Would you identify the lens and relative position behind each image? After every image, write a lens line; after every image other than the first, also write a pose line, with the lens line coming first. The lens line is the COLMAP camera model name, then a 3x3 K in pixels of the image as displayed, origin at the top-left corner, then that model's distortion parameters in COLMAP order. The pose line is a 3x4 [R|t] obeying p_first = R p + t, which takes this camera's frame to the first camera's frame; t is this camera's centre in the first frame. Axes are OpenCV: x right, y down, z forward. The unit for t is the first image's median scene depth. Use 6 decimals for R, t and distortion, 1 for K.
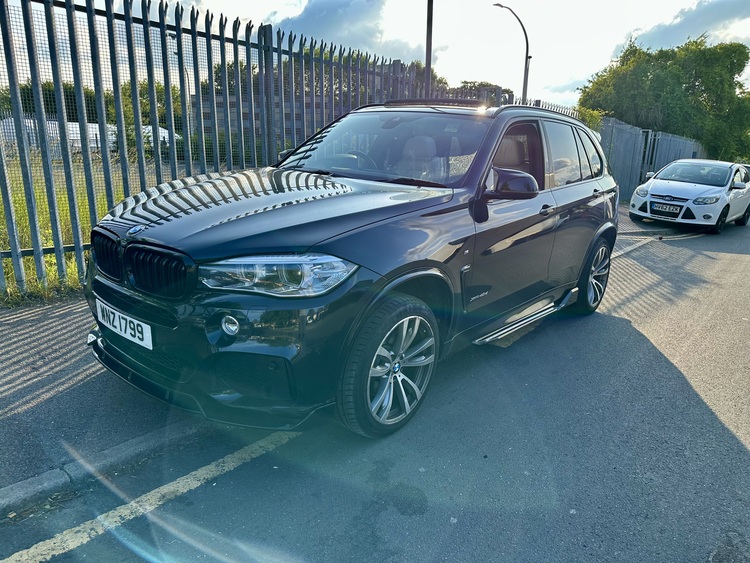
lens RADIAL K [[532.8, 0, 374.6], [0, 532.8, 288.7], [0, 0, 1]] dist [0.027662, -0.027292]
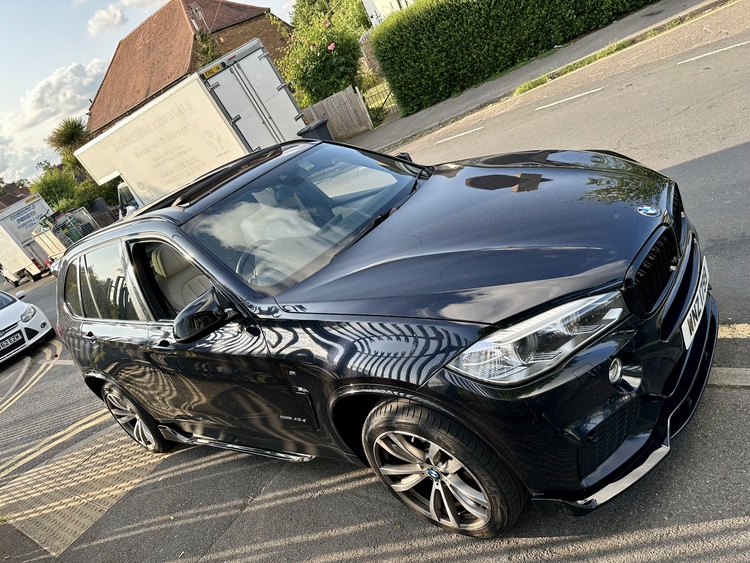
lens RADIAL K [[532.8, 0, 379.1], [0, 532.8, 292.5], [0, 0, 1]] dist [0.027662, -0.027292]
pose [[-0.082314, -0.416522, 0.905392, -0.757163], [0.639810, 0.674455, 0.368448, -0.369991], [-0.764112, 0.609607, 0.210978, 0.749216]]
